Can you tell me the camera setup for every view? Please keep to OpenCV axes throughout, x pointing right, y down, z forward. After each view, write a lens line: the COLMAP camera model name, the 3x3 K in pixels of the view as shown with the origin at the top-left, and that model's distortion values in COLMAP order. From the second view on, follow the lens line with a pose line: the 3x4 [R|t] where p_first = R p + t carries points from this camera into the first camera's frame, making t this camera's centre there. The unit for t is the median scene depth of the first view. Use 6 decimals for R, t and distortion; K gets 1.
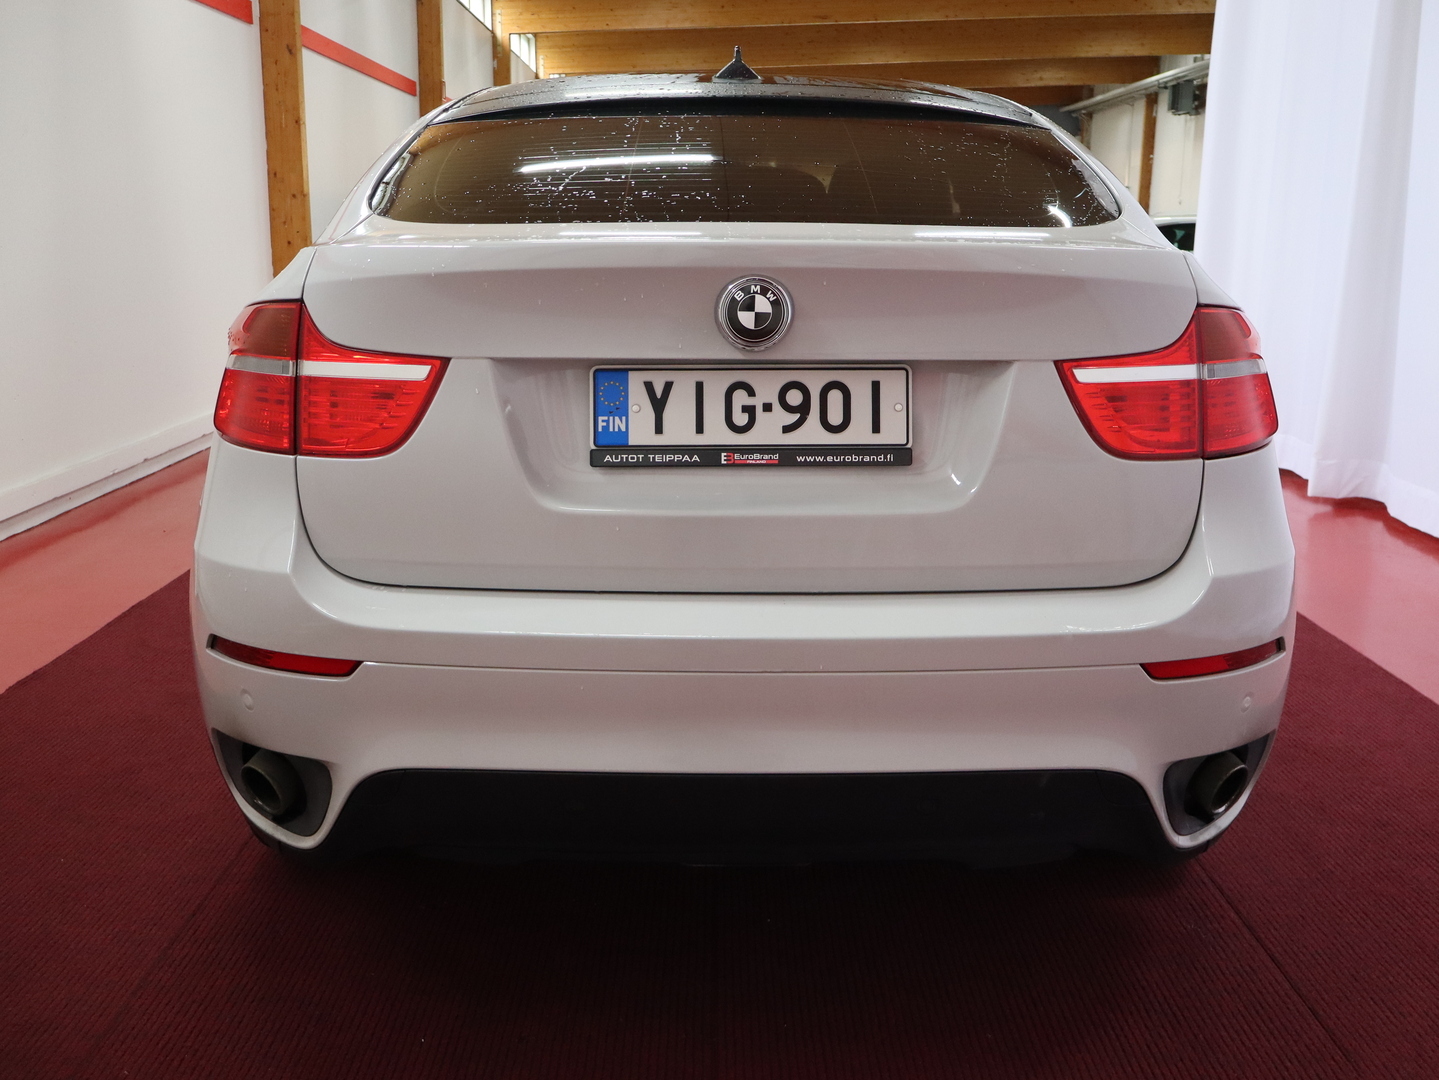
lens RADIAL K [[1369.6, 0, 715.9], [0, 1369.6, 534.8], [0, 0, 1]] dist [-0.023264, 0.000000]
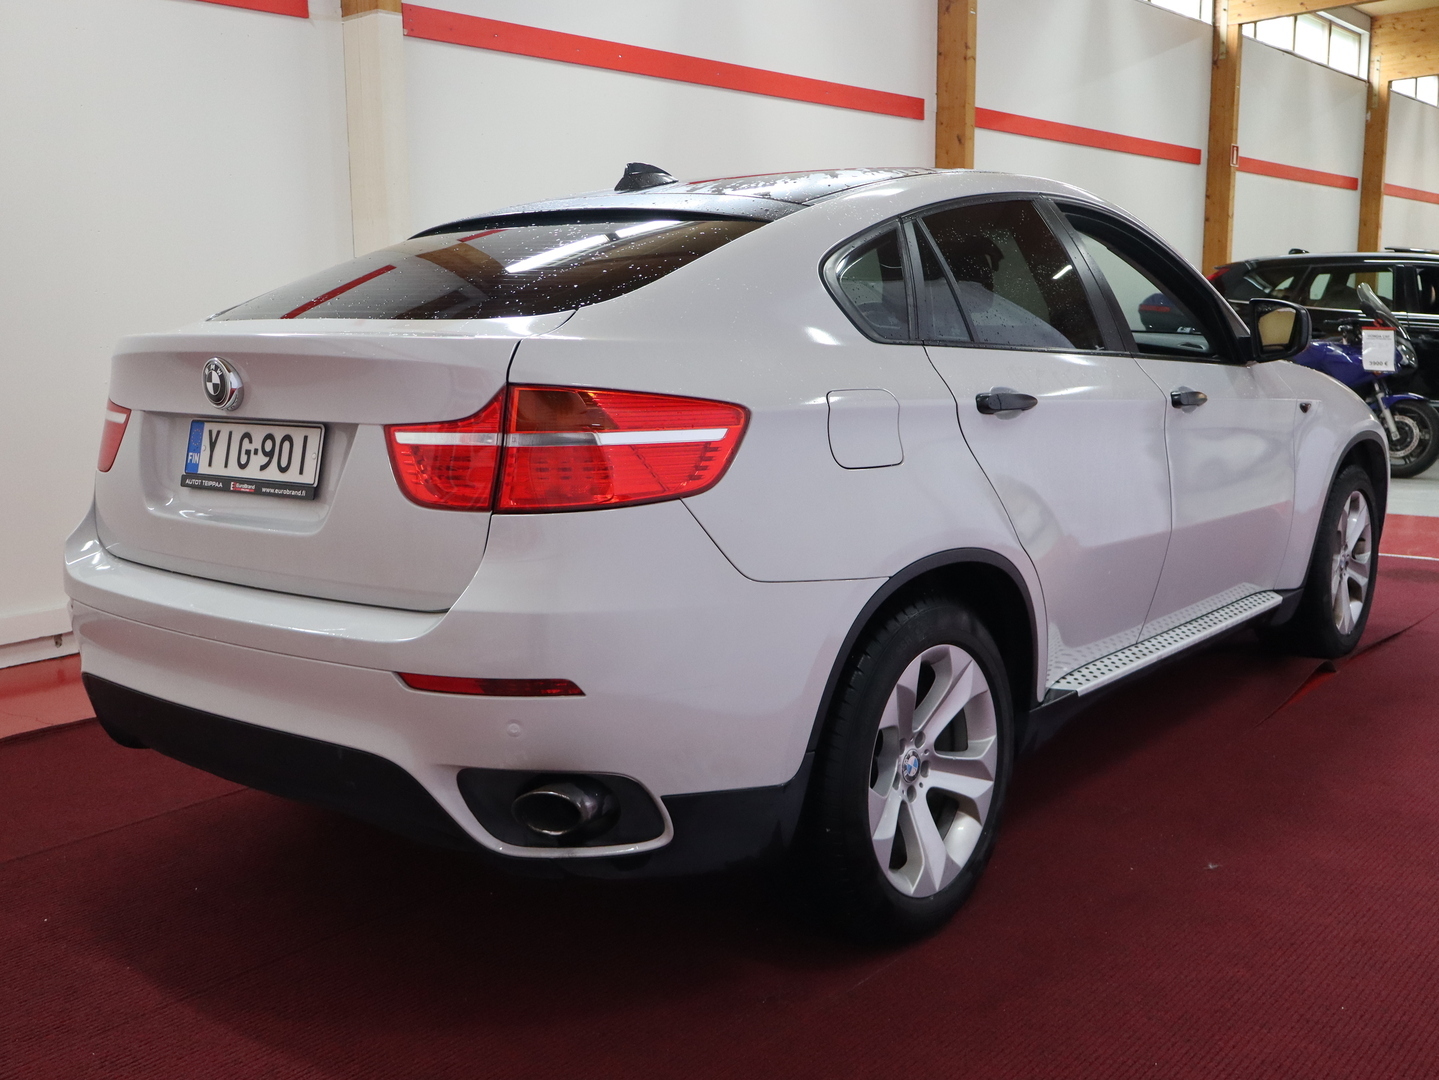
lens RADIAL K [[1428.5, 0, 720.3], [0, 1428.5, 539.0], [0, 0, 1]] dist [0.013347, 0.000000]
pose [[0.776117, 0.084015, -0.624967, 1.318598], [-0.117684, 0.992970, -0.012660, -0.042119], [0.619510, 0.083375, 0.780549, 0.165323]]
